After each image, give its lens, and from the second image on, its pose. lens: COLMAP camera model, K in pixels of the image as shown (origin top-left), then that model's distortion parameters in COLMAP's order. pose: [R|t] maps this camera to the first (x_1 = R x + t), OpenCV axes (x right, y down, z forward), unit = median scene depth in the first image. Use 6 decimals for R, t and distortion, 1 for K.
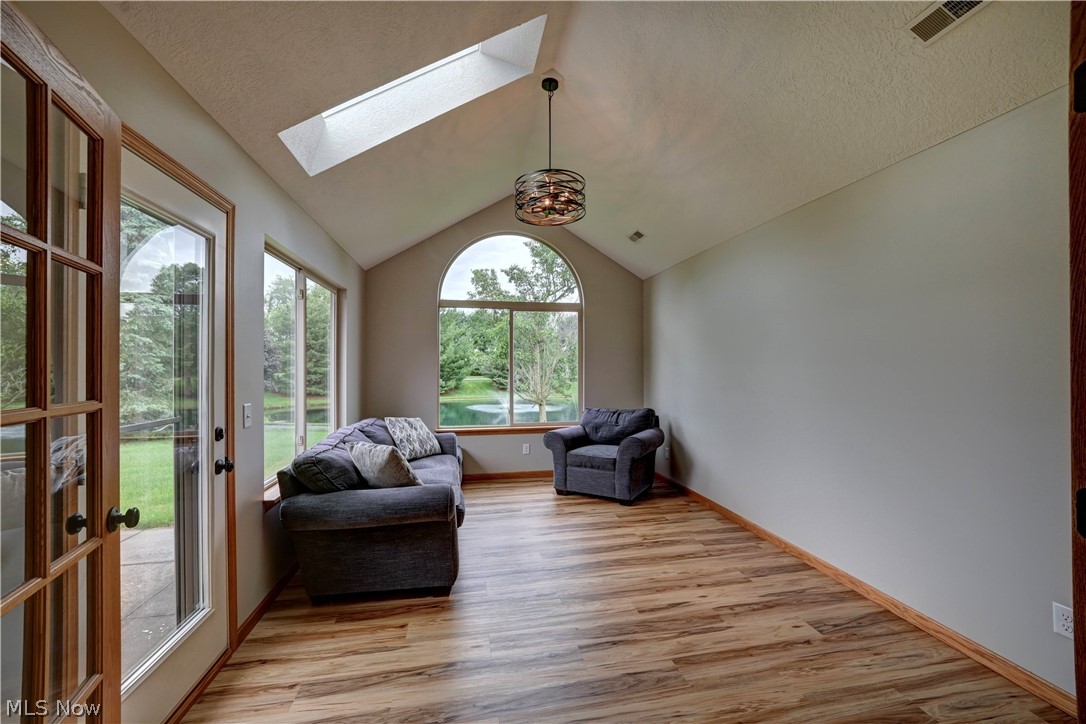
lens RADIAL K [[437.2, 0, 527.4], [0, 437.2, 366.9], [0, 0, 1]] dist [-0.022455, 0.004124]
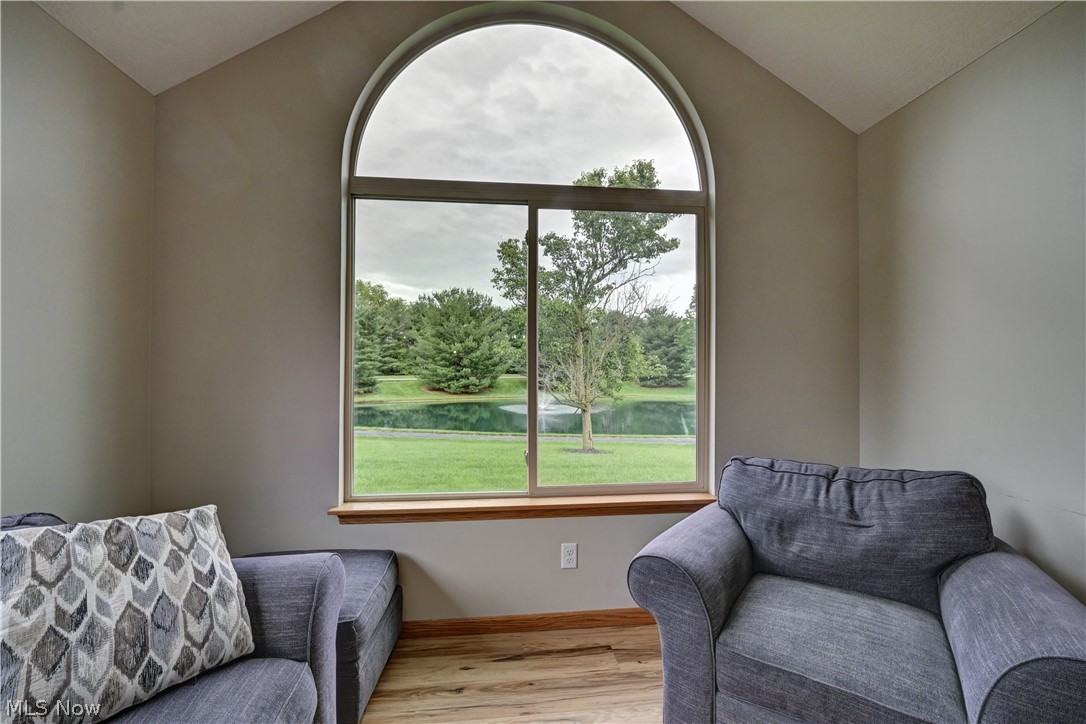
lens RADIAL K [[437.2, 0, 541.2], [0, 437.2, 362.1], [0, 0, 1]] dist [-0.022455, 0.004124]
pose [[0.998382, 0.003287, -0.056763, -0.002057], [-0.003692, 0.999968, -0.007032, 0.006100], [0.056738, 0.007230, 0.998363, 0.220461]]
